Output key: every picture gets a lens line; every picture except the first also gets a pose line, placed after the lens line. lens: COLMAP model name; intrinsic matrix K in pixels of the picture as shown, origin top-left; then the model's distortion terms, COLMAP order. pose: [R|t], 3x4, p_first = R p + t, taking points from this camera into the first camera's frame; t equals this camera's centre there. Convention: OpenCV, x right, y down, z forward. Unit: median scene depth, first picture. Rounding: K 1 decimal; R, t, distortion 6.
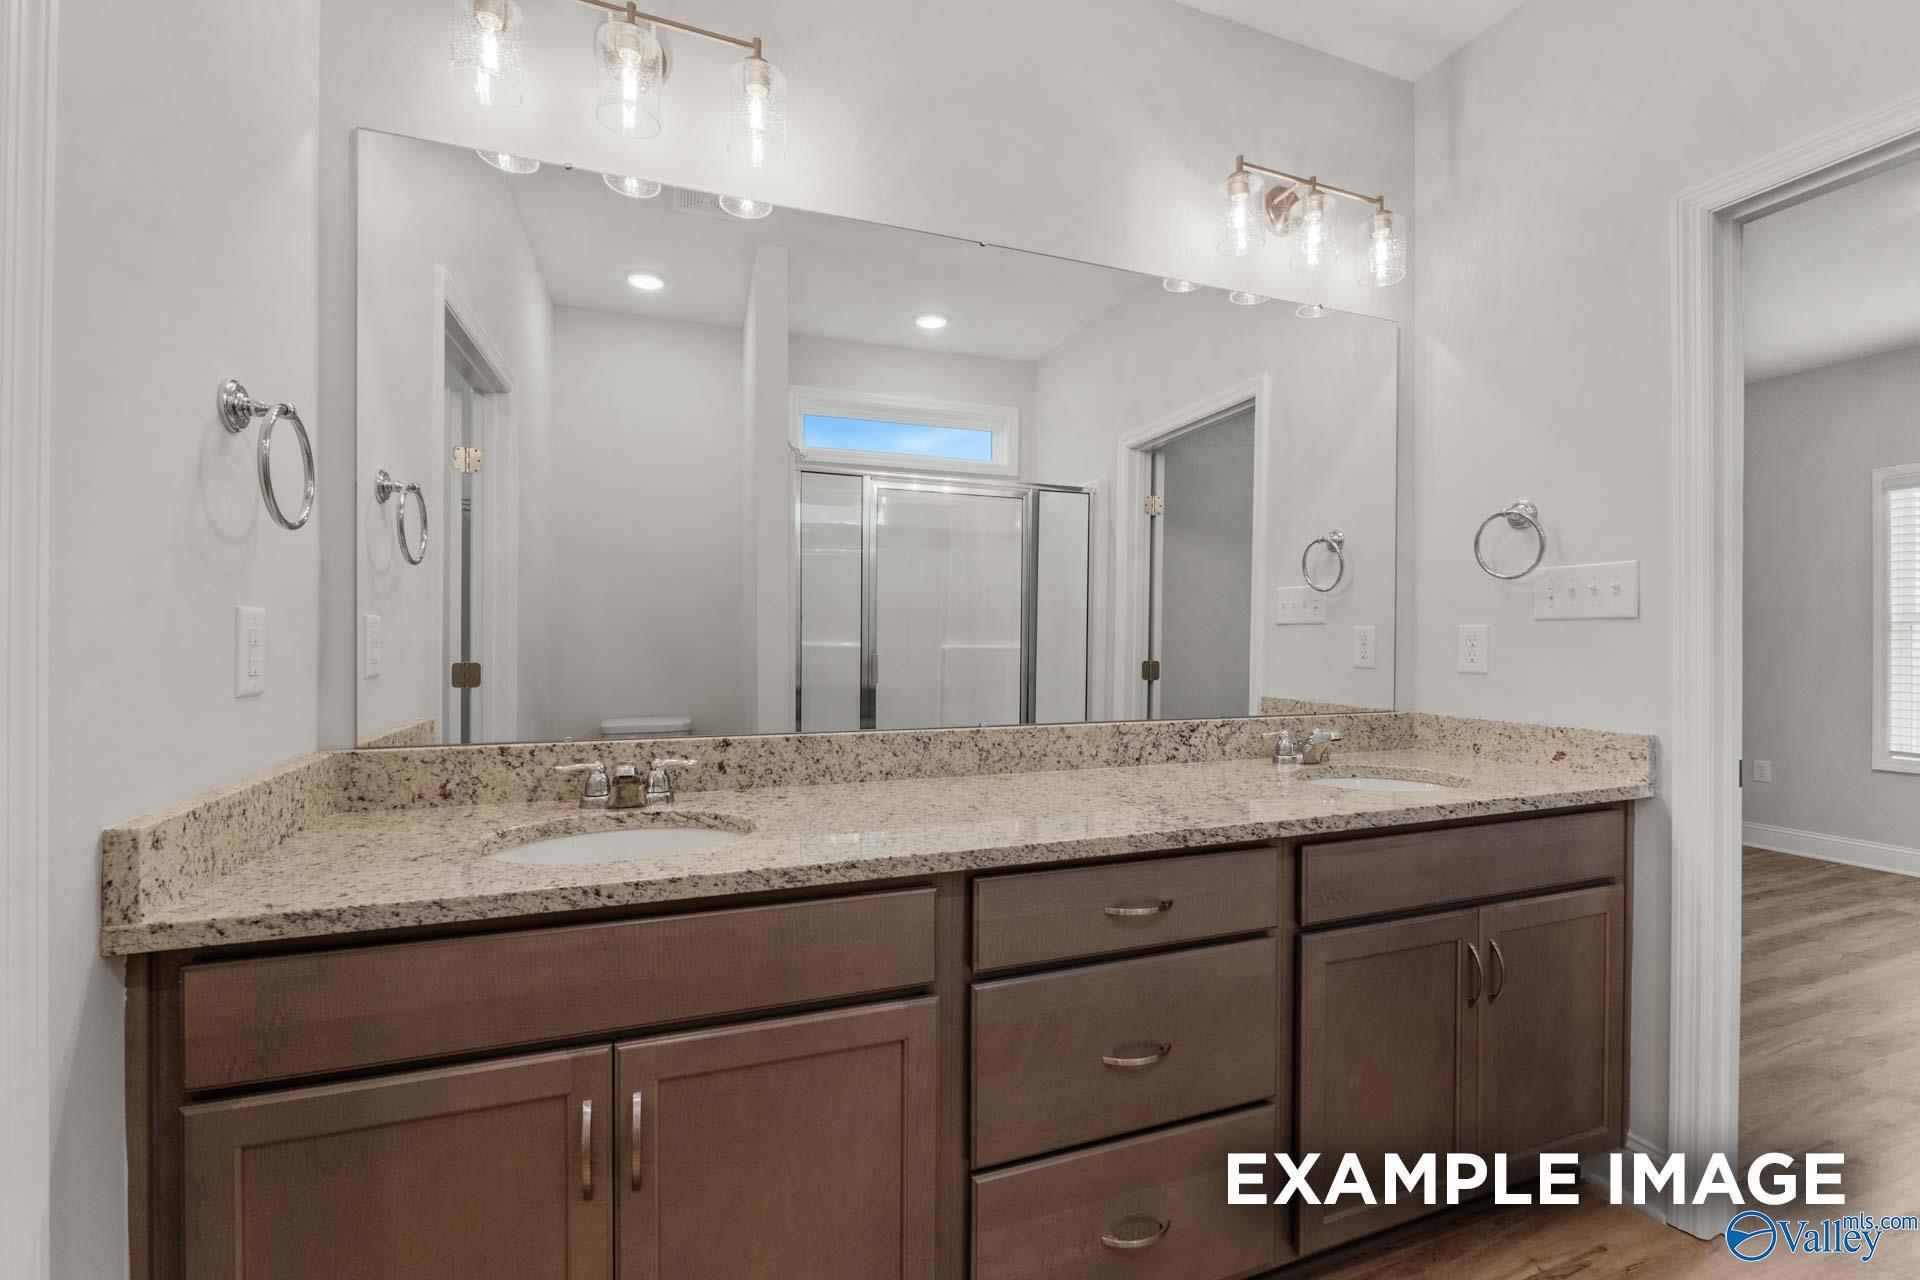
lens RADIAL K [[799.4, 0, 954.7], [0, 799.4, 634.8], [0, 0, 1]] dist [-0.014020, -0.000025]
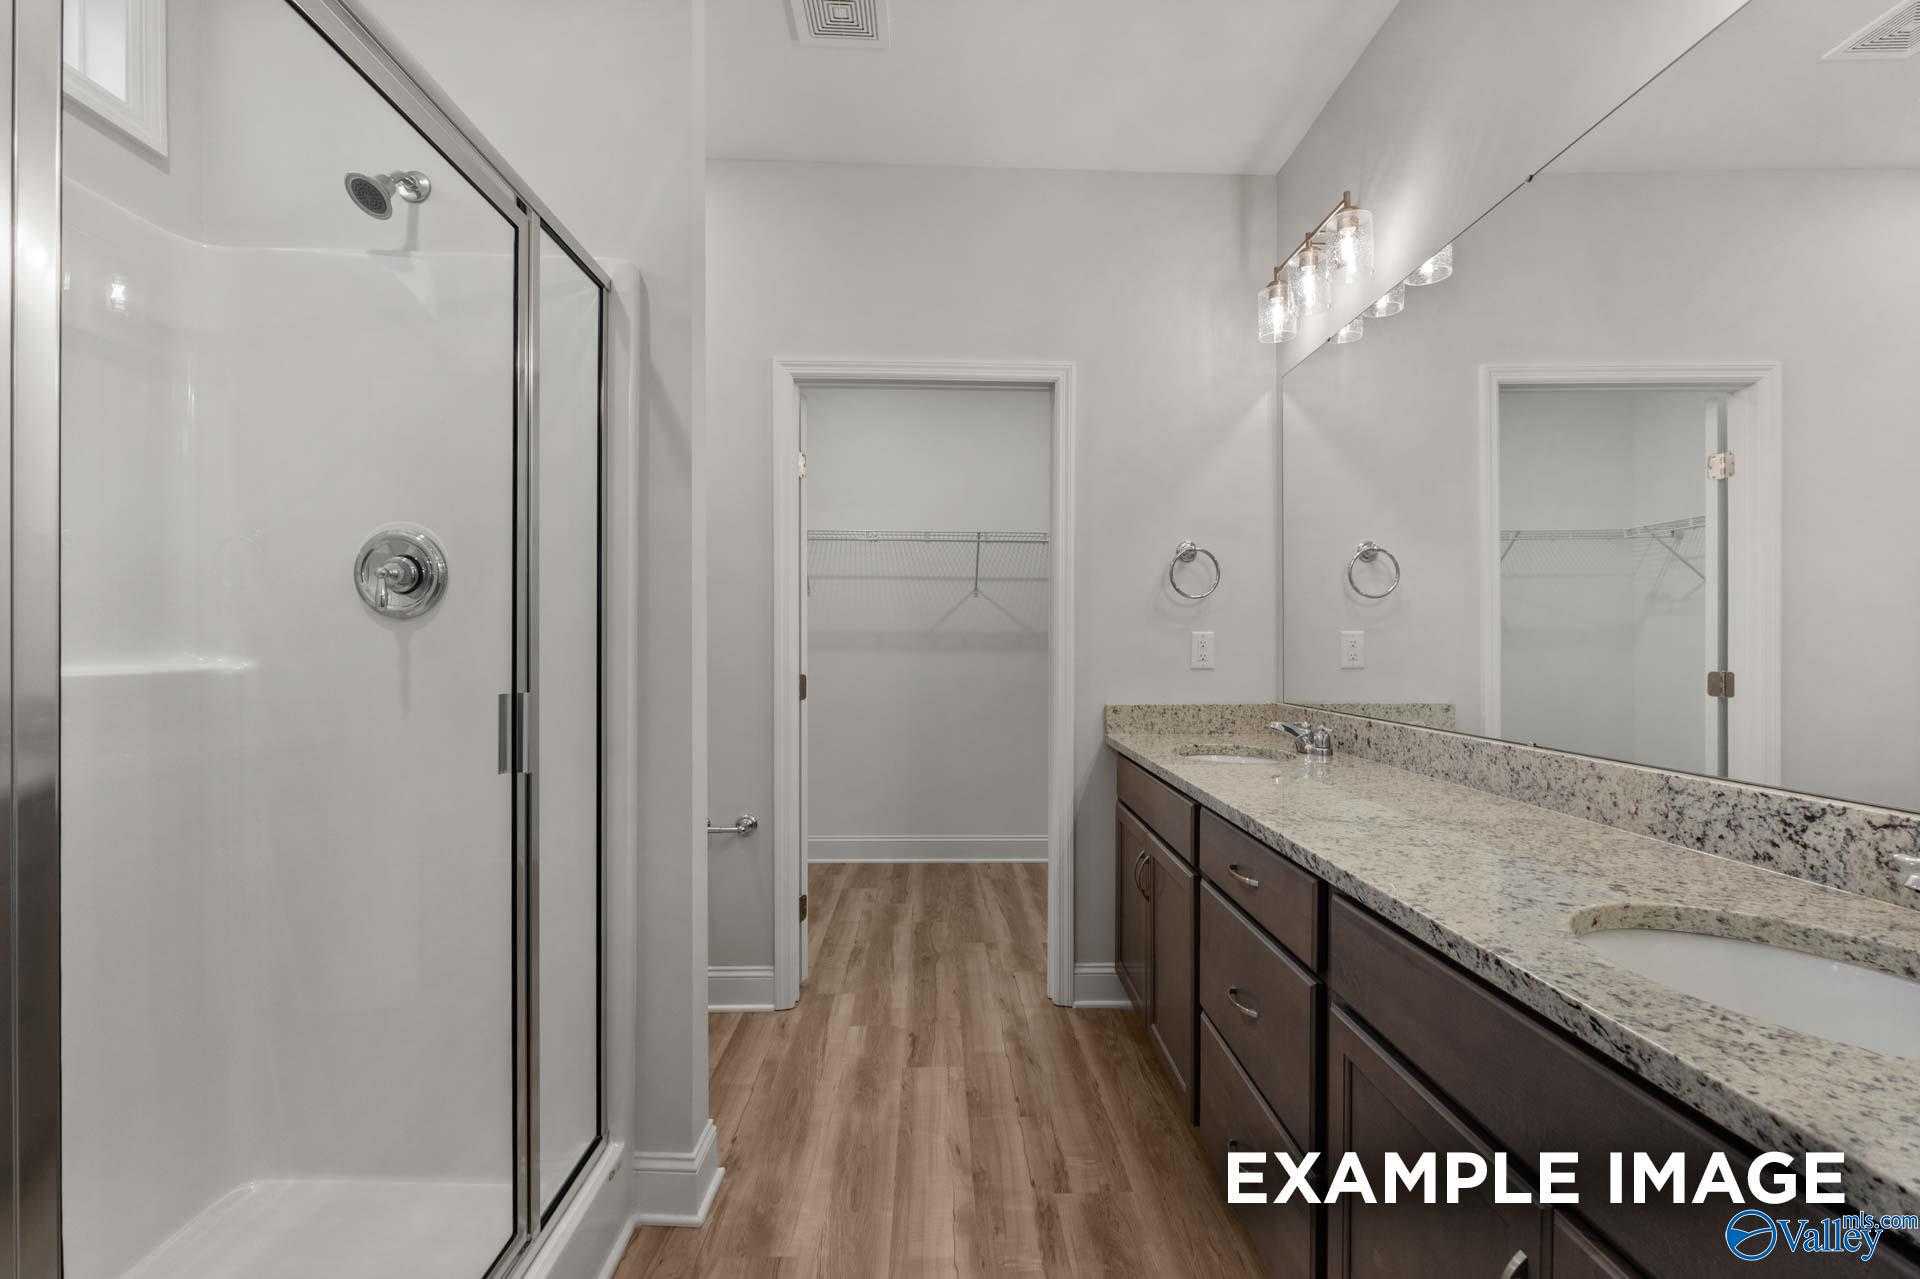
lens RADIAL K [[826.3, 0, 959.5], [0, 826.3, 647.3], [0, 0, 1]] dist [-0.001943, -0.000092]
pose [[-0.329855, -0.003479, -0.944025, 1.001716], [-0.000095, 0.999993, -0.003652, 0.012342], [0.944032, -0.001115, -0.329853, 0.673868]]
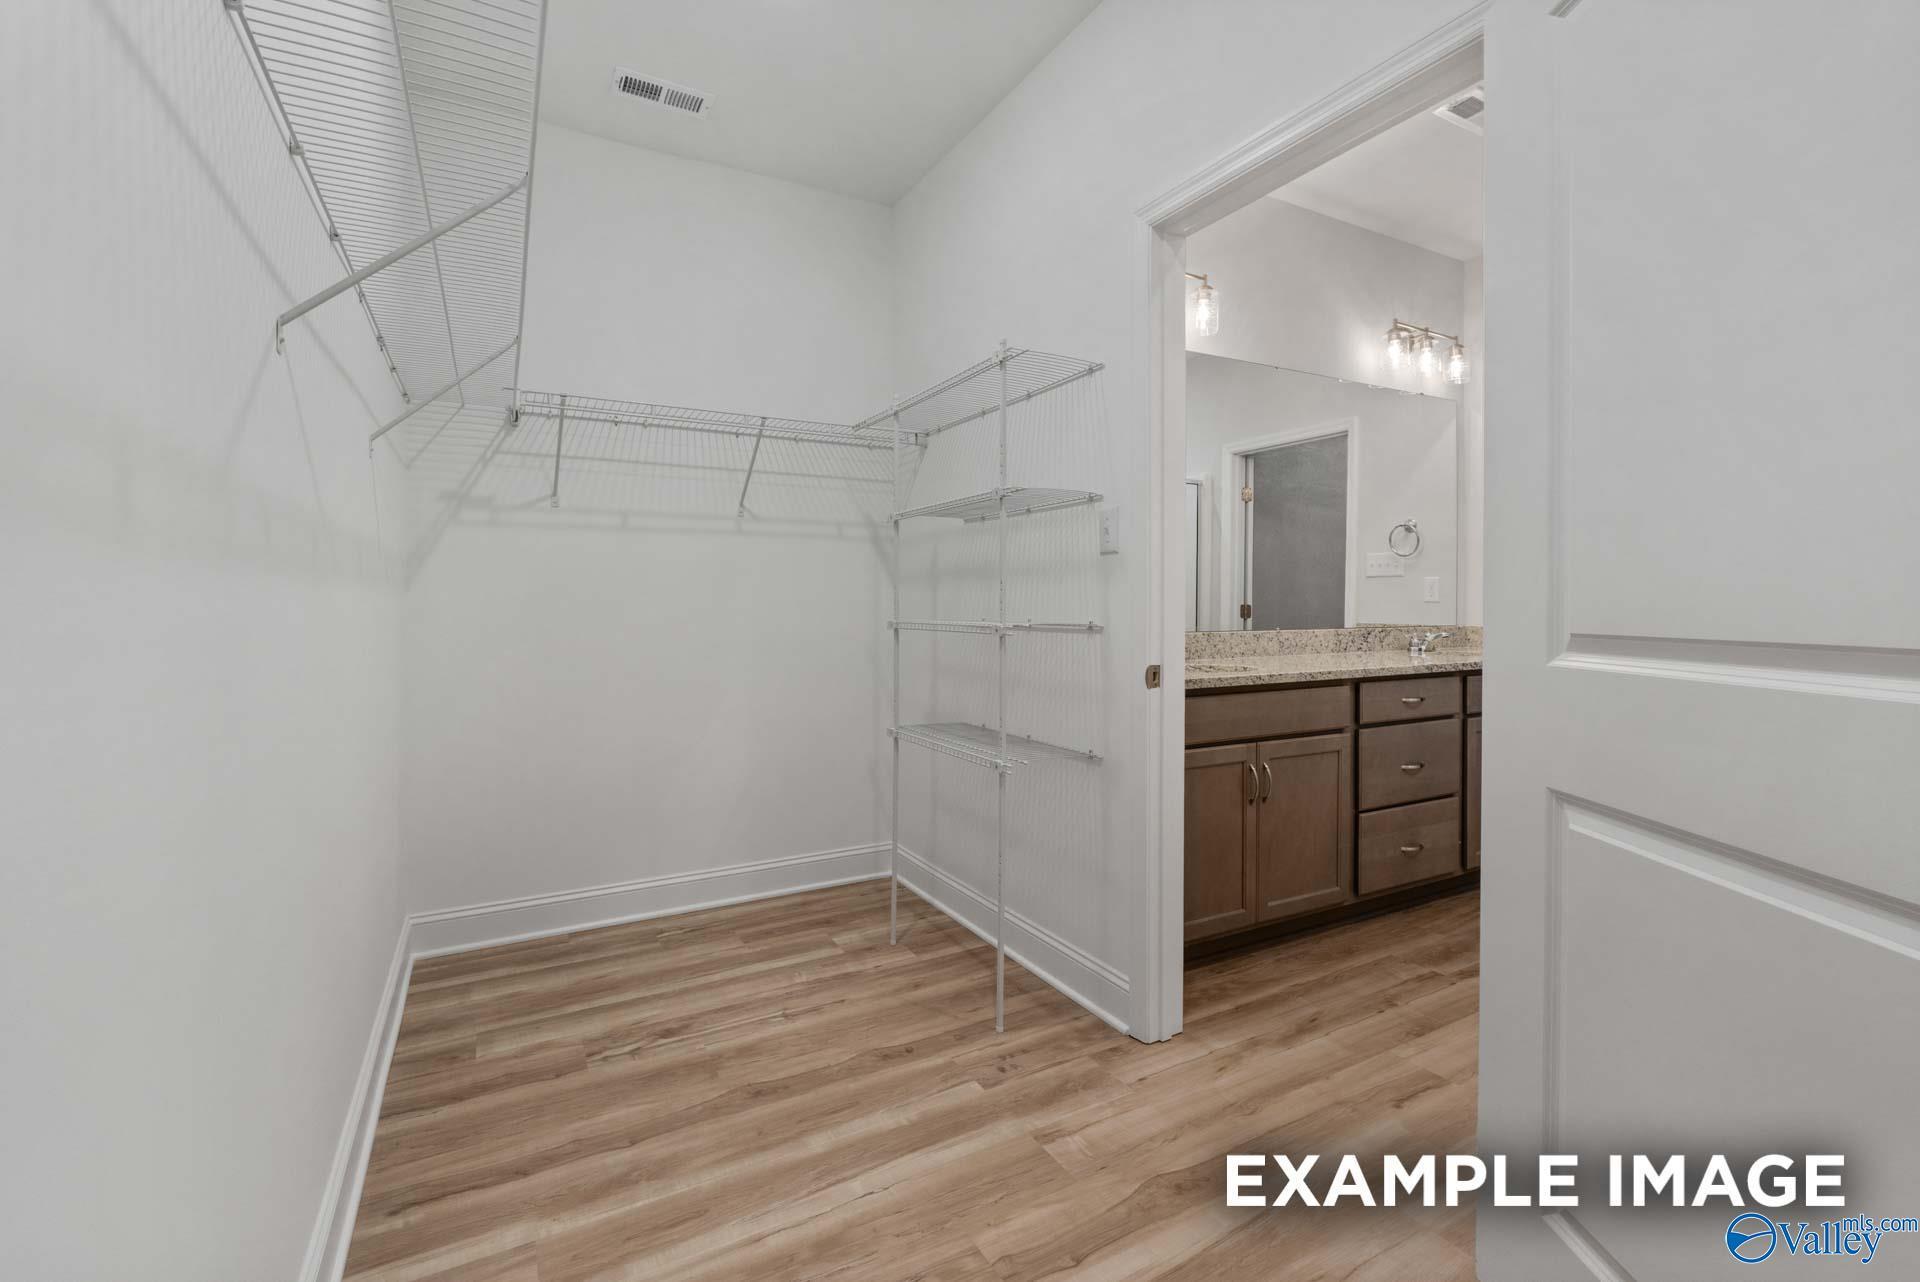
lens RADIAL K [[836.3, 0, 958.6], [0, 836.3, 594.5], [0, 0, 1]] dist [-0.001260, -0.000044]
pose [[0.989877, -0.003391, 0.141886, -0.913961], [0.003725, 0.999991, -0.002089, 0.031631], [-0.141878, 0.002596, 0.989881, -0.765439]]
